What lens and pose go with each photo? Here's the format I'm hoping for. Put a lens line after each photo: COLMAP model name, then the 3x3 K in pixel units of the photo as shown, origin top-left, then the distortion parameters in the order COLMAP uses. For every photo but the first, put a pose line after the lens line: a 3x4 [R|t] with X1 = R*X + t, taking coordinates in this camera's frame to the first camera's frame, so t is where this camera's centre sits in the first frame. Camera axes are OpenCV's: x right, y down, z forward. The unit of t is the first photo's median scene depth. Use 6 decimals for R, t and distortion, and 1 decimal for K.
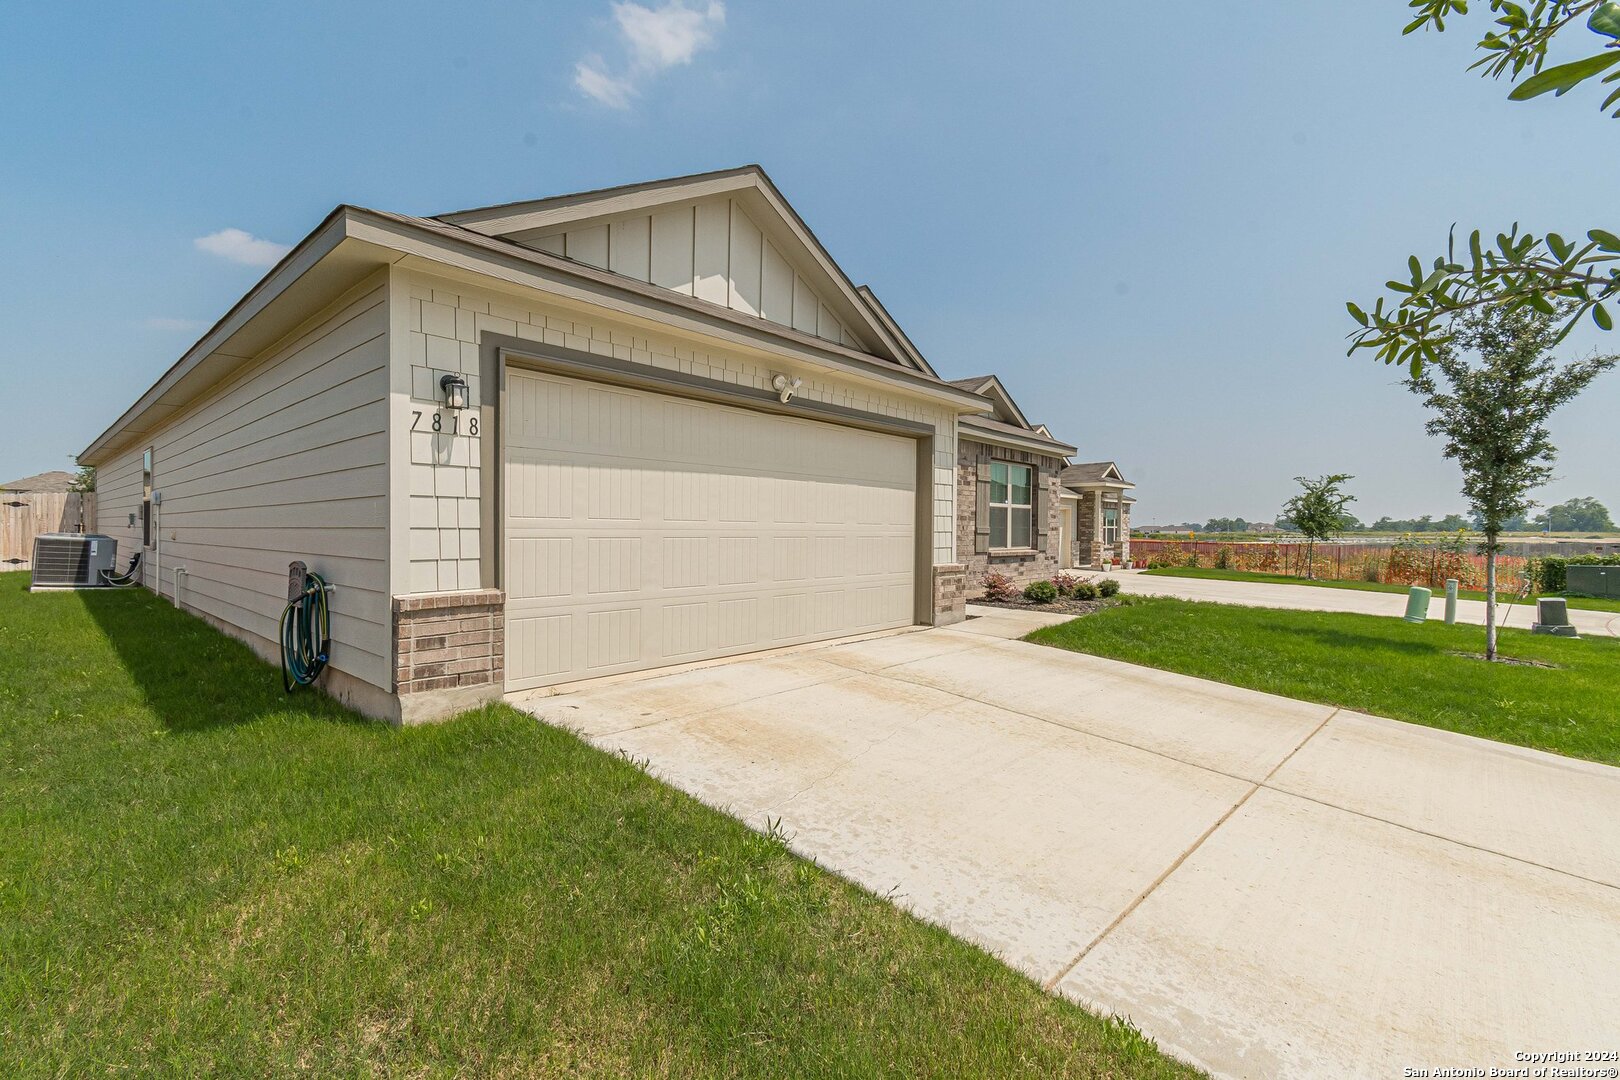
lens RADIAL K [[723.1, 0, 803.6], [0, 723.1, 533.1], [0, 0, 1]] dist [0.002446, -0.000432]
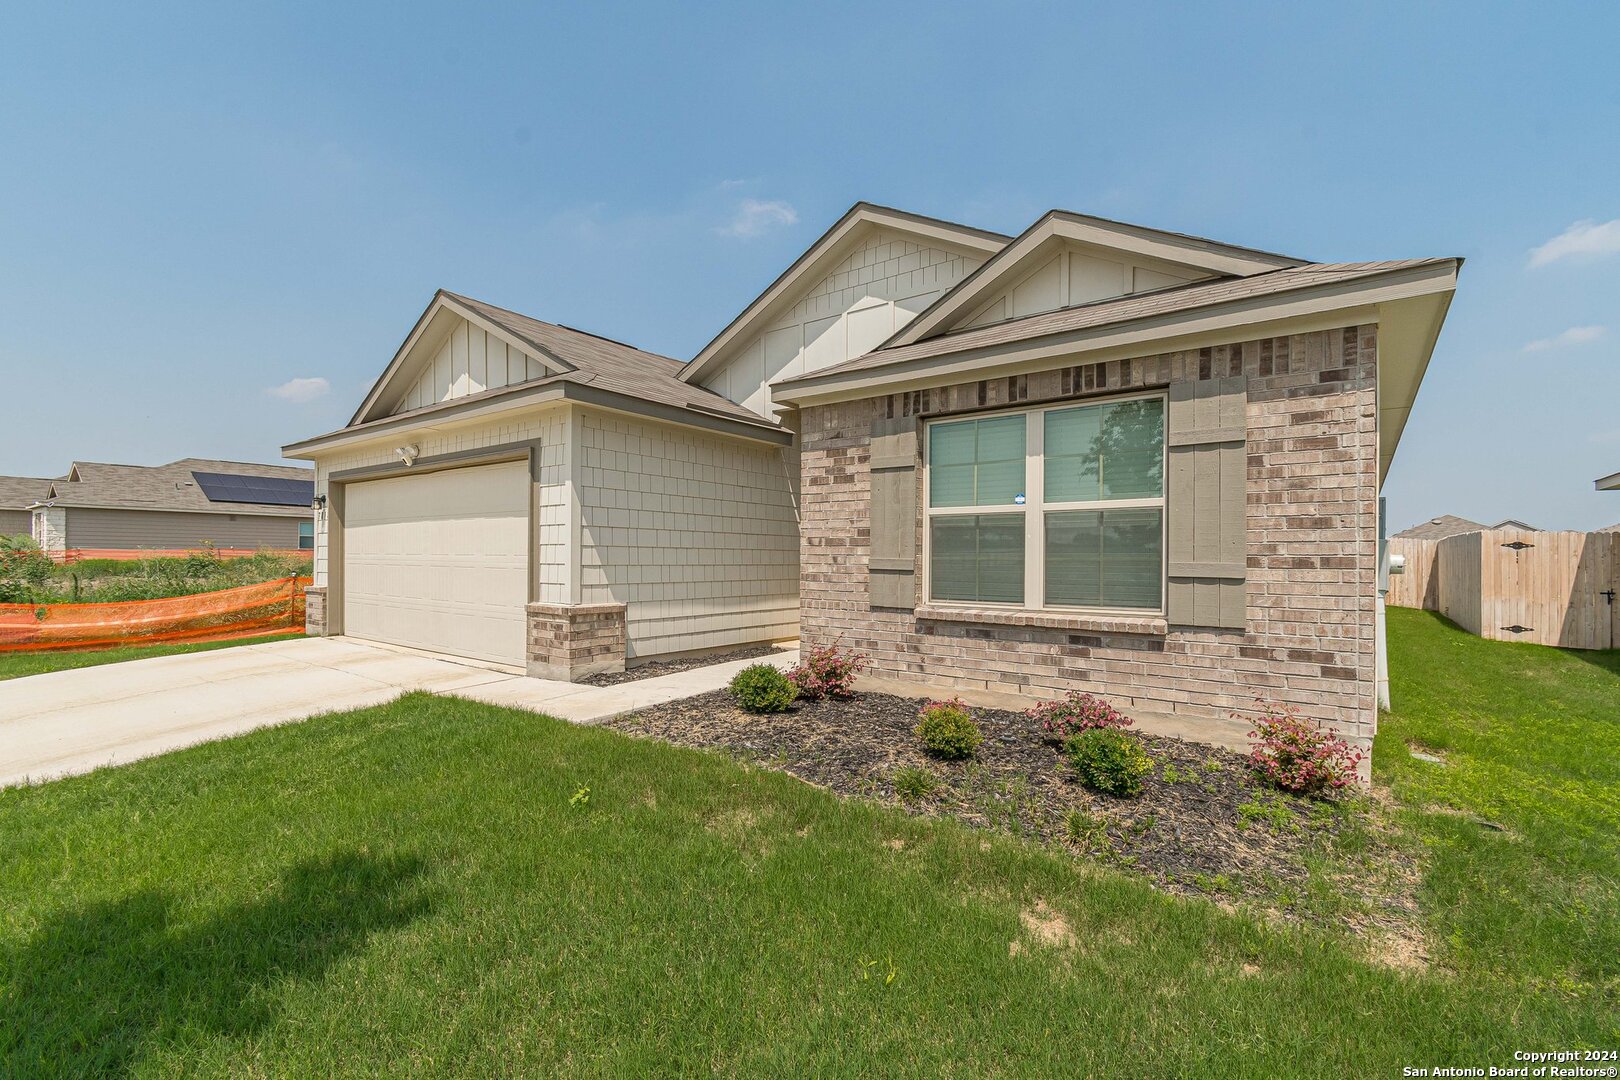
lens RADIAL K [[736.3, 0, 818.9], [0, 736.3, 552.5], [0, 0, 1]] dist [-0.000263, 0.000000]
pose [[0.072520, -0.012044, -0.997294, 1.095645], [-0.009852, 0.999870, -0.012791, -0.007366], [0.997318, 0.010753, 0.072392, 1.307295]]
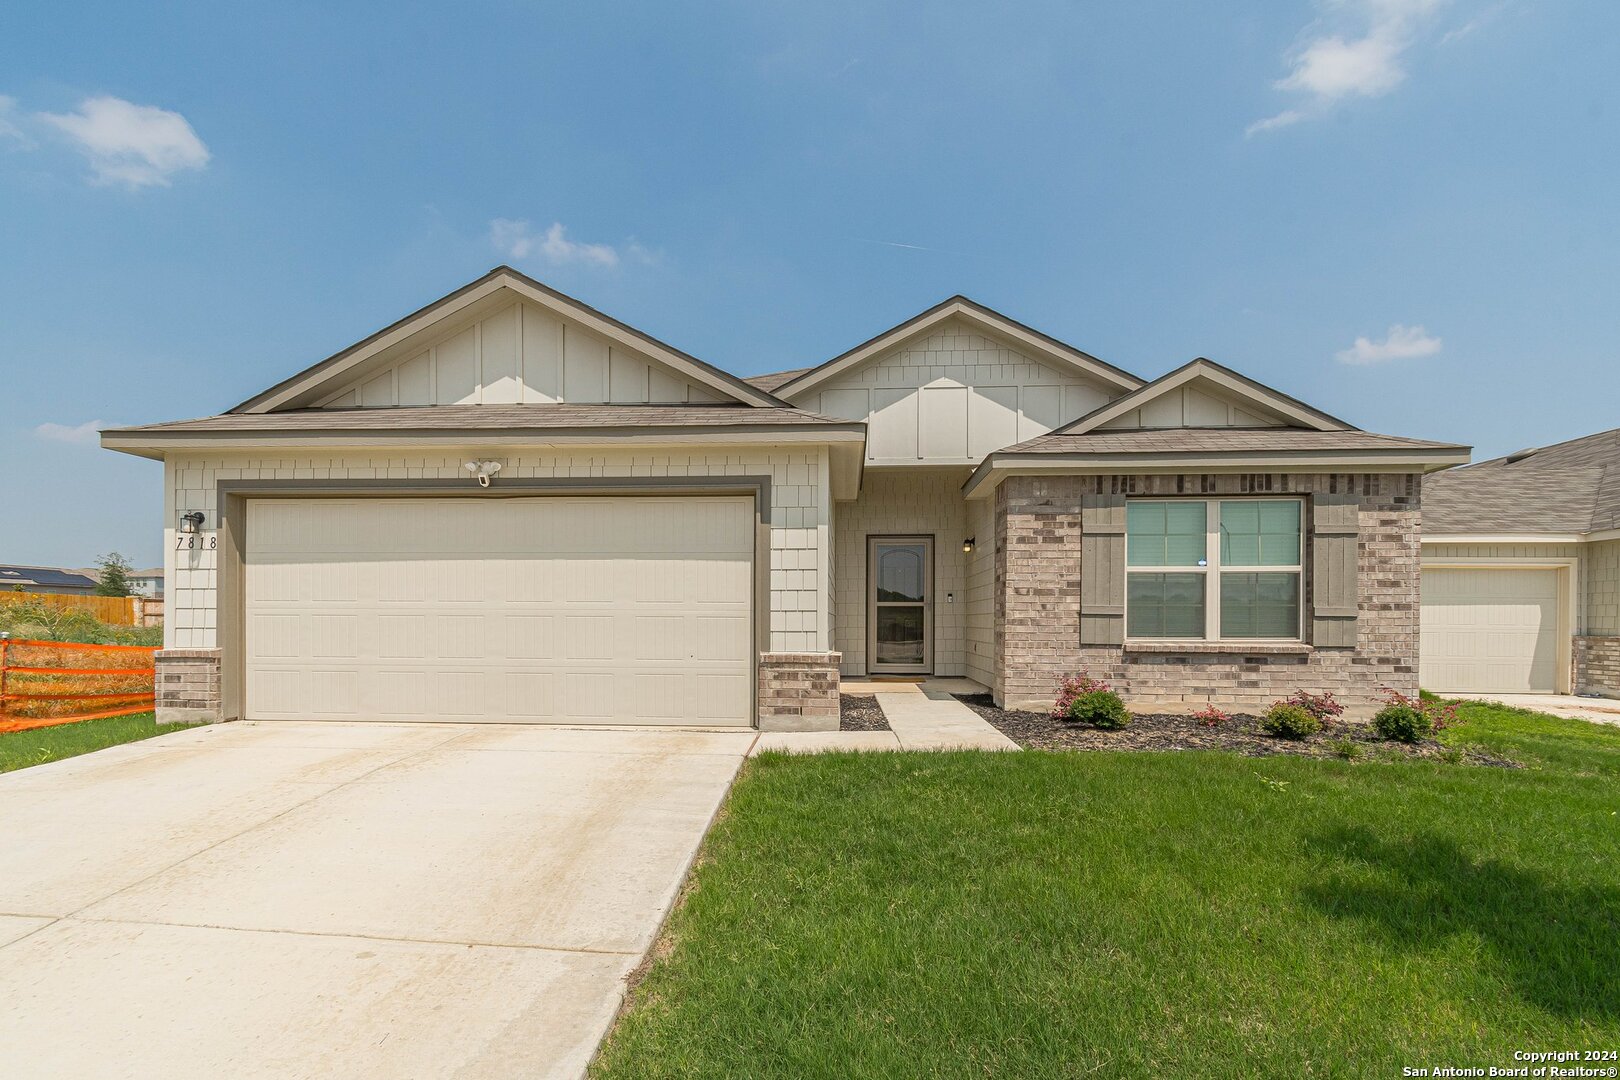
lens RADIAL K [[742.4, 0, 816.0], [0, 742.4, 613.9], [0, 0, 1]] dist [0.002354, -0.000100]
pose [[0.622369, -0.009088, -0.782671, 0.870733], [-0.002477, 0.999905, -0.013580, 0.012976], [0.782720, 0.010391, 0.622287, 0.557347]]
